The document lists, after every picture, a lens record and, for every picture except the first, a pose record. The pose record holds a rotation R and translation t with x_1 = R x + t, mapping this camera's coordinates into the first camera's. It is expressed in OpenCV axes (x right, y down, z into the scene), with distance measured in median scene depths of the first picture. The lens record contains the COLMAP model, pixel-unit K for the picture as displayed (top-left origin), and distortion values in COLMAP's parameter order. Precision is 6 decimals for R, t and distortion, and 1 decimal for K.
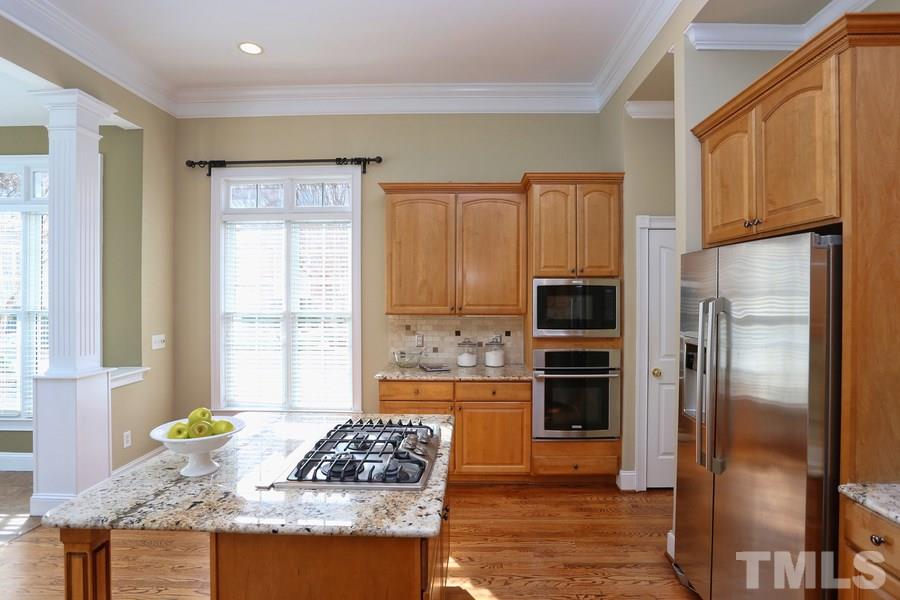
lens RADIAL K [[462.1, 0, 463.9], [0, 462.1, 295.1], [0, 0, 1]] dist [-0.023850, 0.000523]
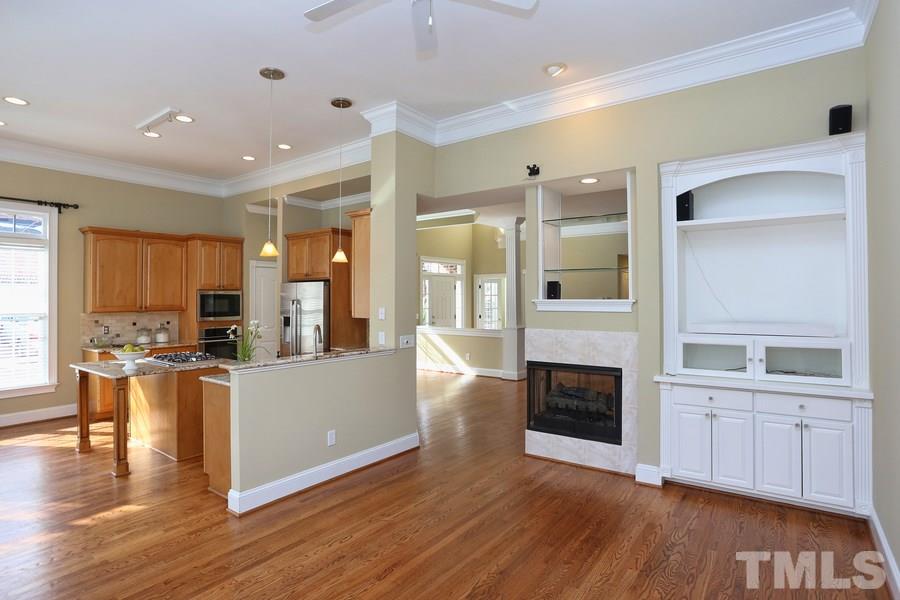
lens RADIAL K [[462.1, 0, 448.5], [0, 462.1, 295.5], [0, 0, 1]] dist [-0.023850, 0.000523]
pose [[0.597638, 0.000339, 0.801766, -0.724439], [0.006162, 0.999968, -0.005016, 0.000327], [-0.801743, 0.007939, 0.597617, -0.909404]]
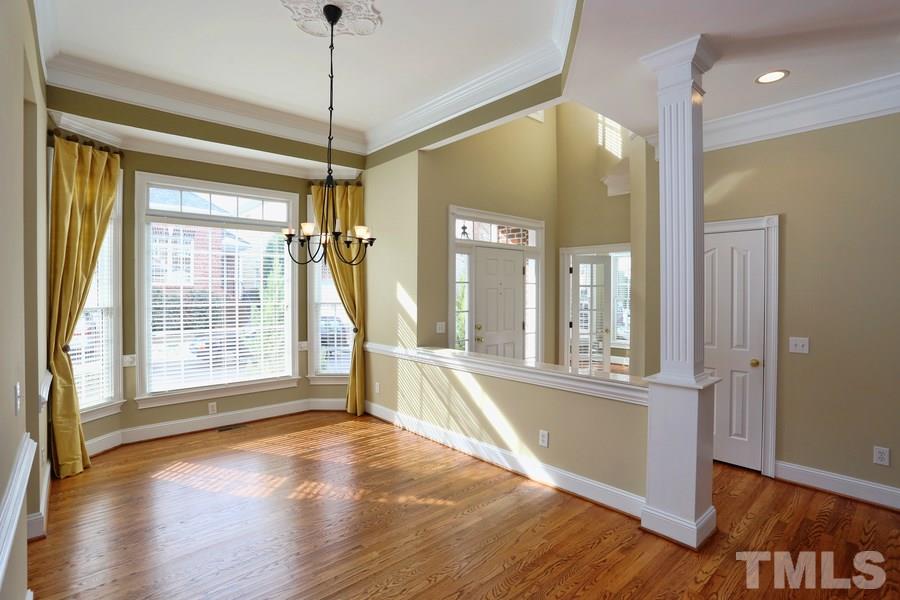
lens RADIAL K [[435.9, 0, 447.8], [0, 435.9, 298.4], [0, 0, 1]] dist [-0.045557, 0.008824]
pose [[0.742628, -0.011955, 0.669597, 0.614967], [0.001734, 0.999872, 0.015929, 0.003797], [-0.669701, -0.010668, 0.742554, -0.018882]]
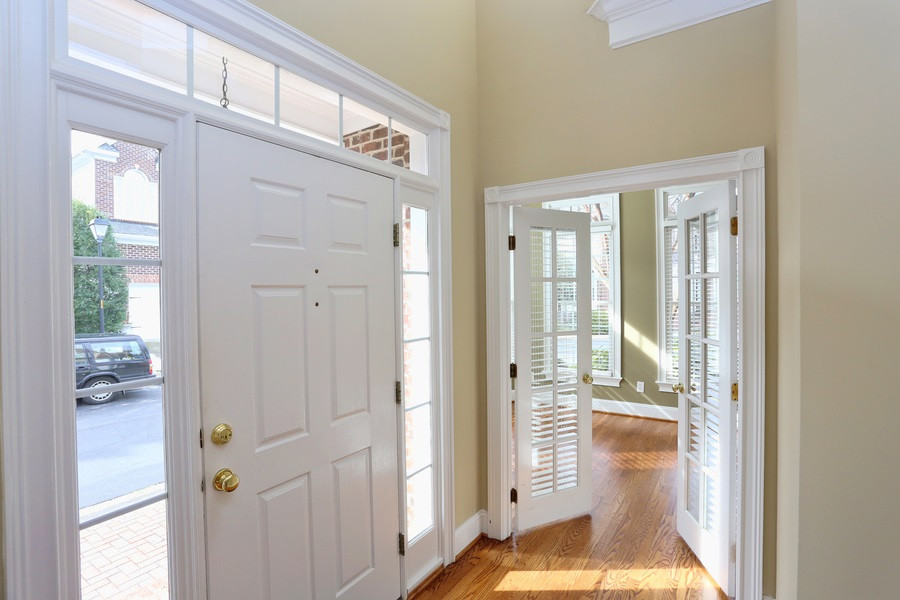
lens RADIAL K [[462.1, 0, 451.4], [0, 462.1, 294.1], [0, 0, 1]] dist [-0.023850, 0.000523]
pose [[0.544338, -0.010072, 0.838806, 1.451864], [0.012603, 0.999913, 0.003828, 0.001991], [-0.838771, 0.008488, 0.544418, 0.613965]]
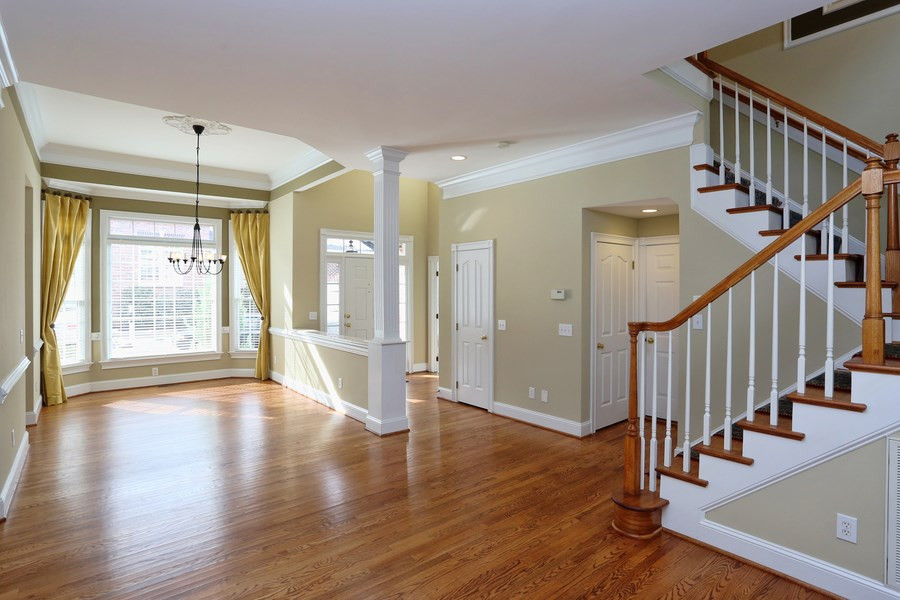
lens RADIAL K [[462.1, 0, 446.9], [0, 462.1, 296.1], [0, 0, 1]] dist [-0.023850, 0.000523]
pose [[0.775912, -0.008878, 0.630779, 0.686587], [0.002211, 0.999933, 0.011355, 0.007918], [-0.630837, -0.007416, 0.775880, -0.939207]]
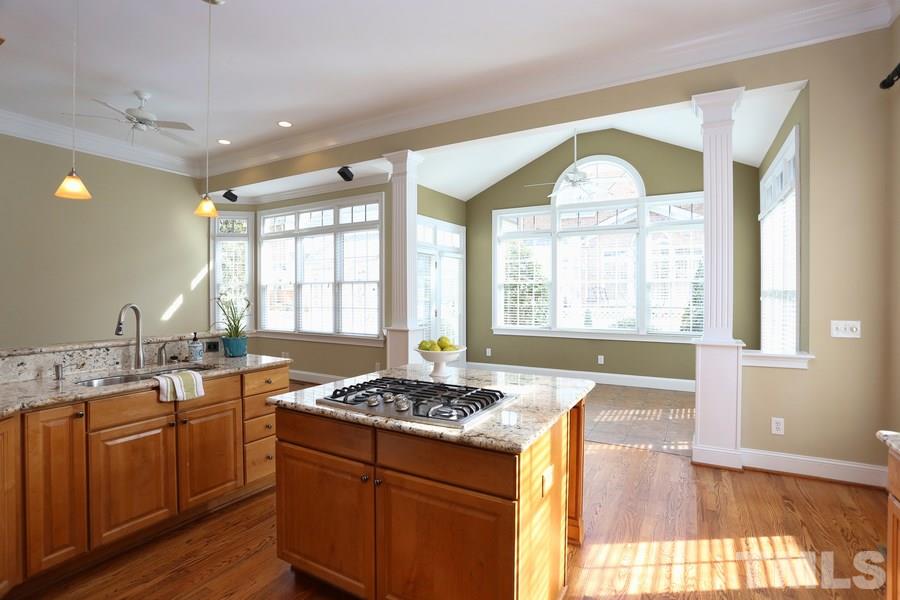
lens RADIAL K [[435.9, 0, 452.5], [0, 435.9, 299.9], [0, 0, 1]] dist [-0.045557, 0.008824]
pose [[-0.489942, 0.008979, -0.871709, 0.345268], [-0.001632, 0.999936, 0.011218, 0.048690], [0.871754, 0.006919, -0.489896, 0.839253]]
